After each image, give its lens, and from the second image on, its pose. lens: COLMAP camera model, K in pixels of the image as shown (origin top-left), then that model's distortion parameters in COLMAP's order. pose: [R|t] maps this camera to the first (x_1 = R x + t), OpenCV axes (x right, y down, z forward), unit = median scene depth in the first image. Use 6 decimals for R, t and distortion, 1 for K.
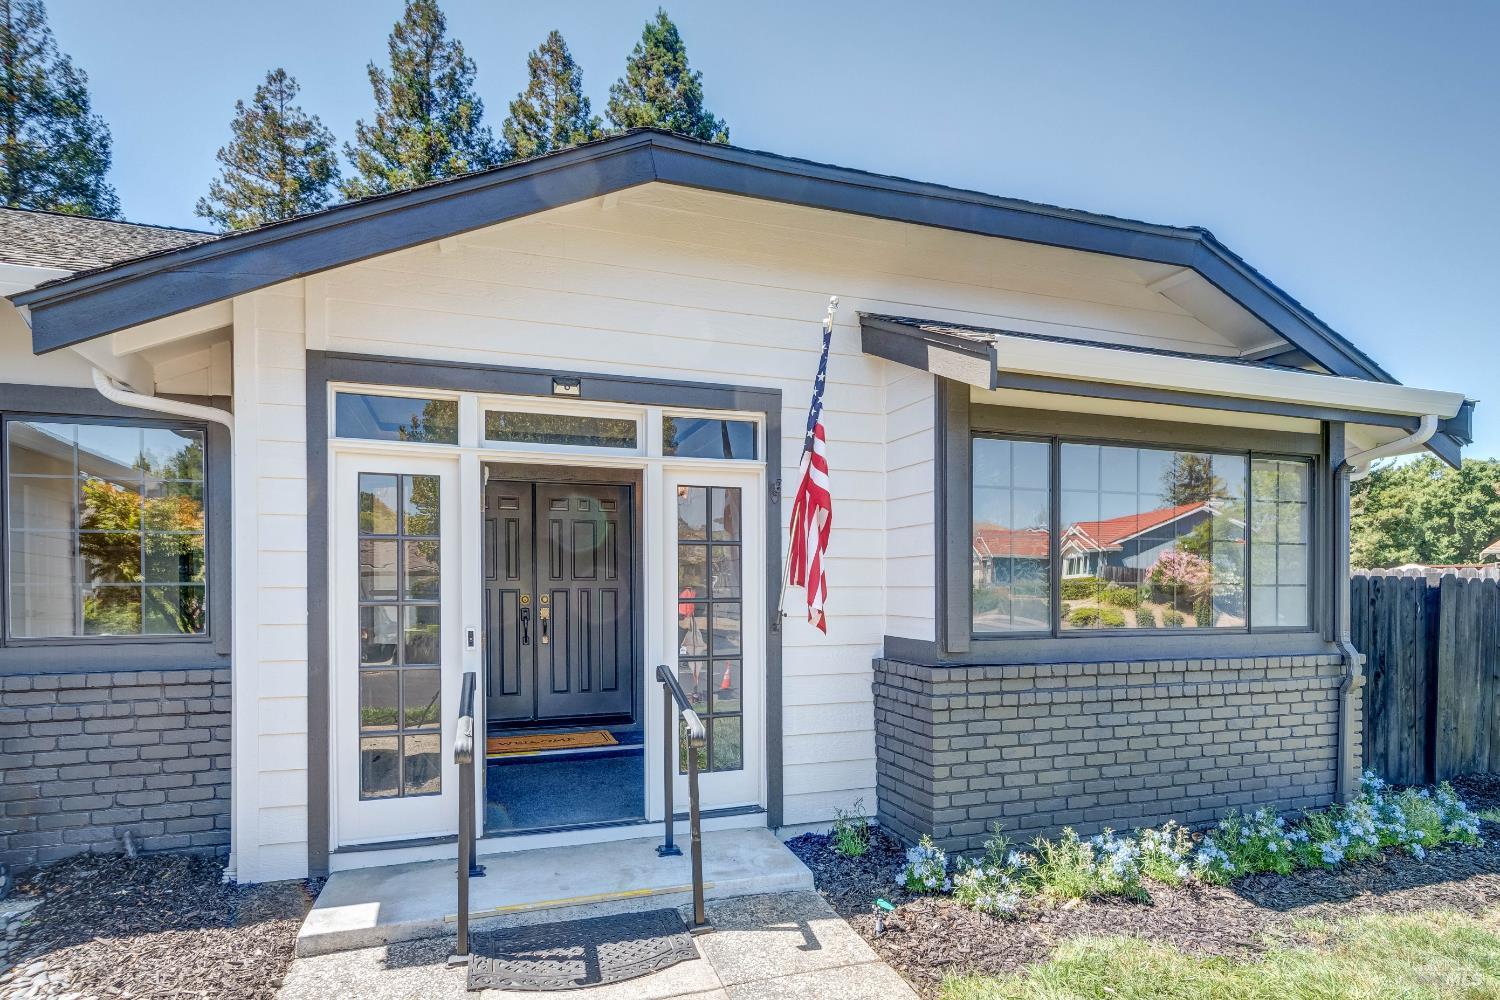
lens RADIAL K [[803.6, 0, 755.1], [0, 803.6, 599.6], [0, 0, 1]] dist [0.001911, 0.001241]
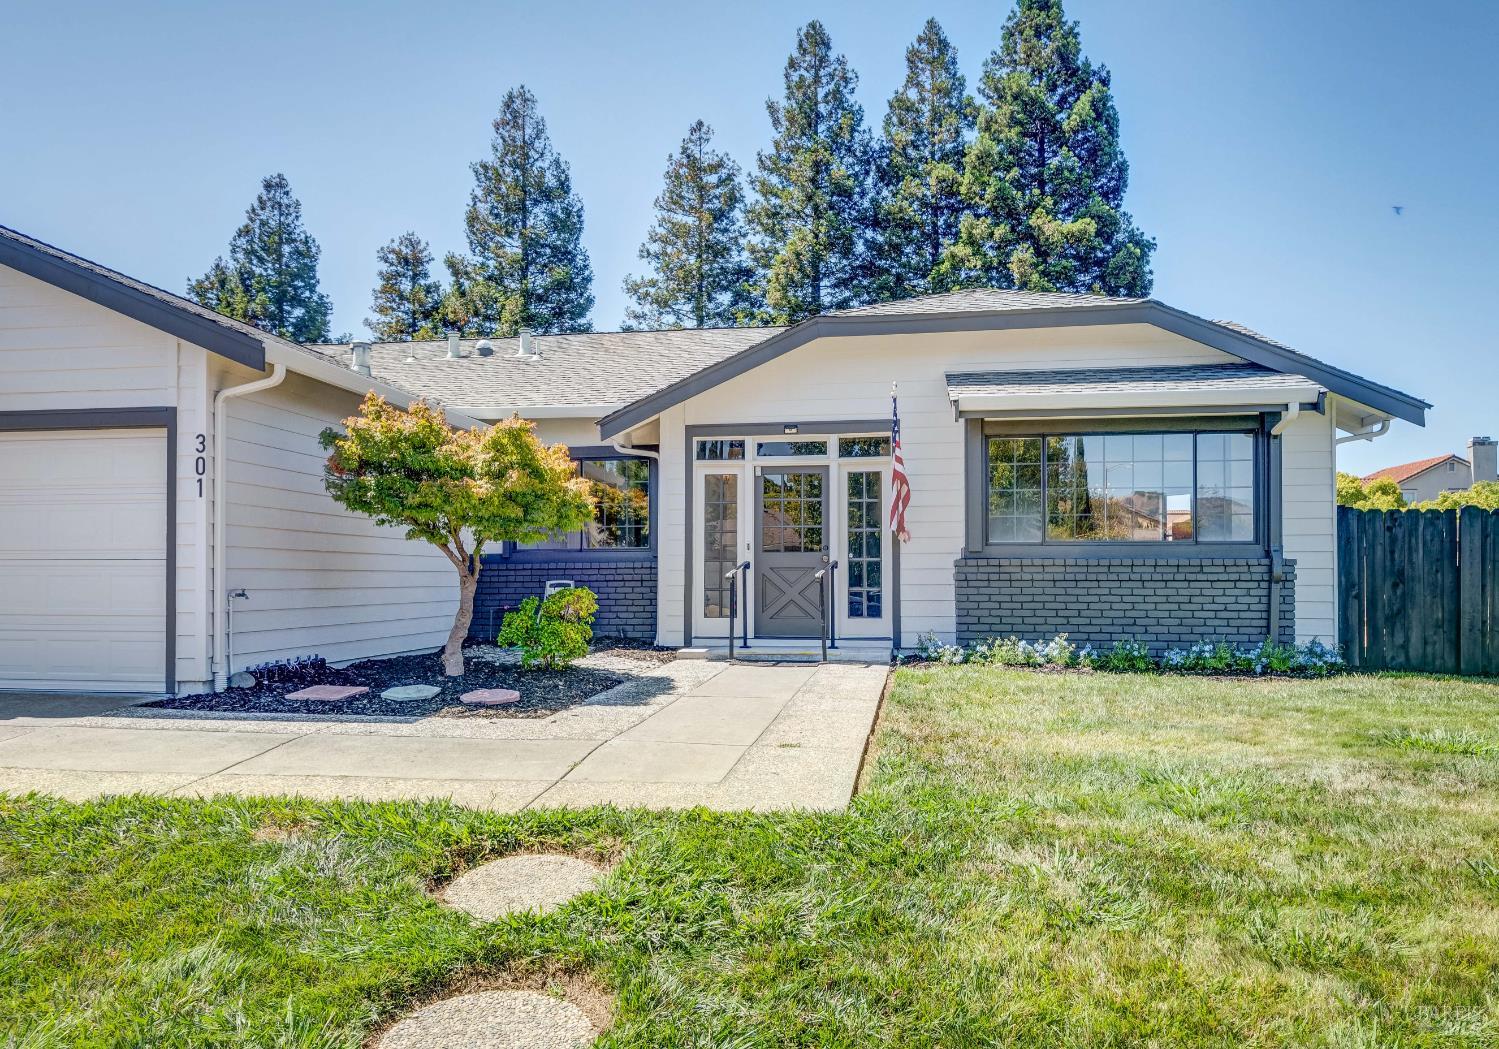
lens RADIAL K [[957.1, 0, 754.1], [0, 957.1, 572.0], [0, 0, 1]] dist [-0.000947, -0.000484]
pose [[0.886669, -0.004218, -0.462385, 0.120766], [-0.005594, 0.999787, -0.019848, 0.023358], [0.462370, 0.020185, 0.886457, -0.182686]]
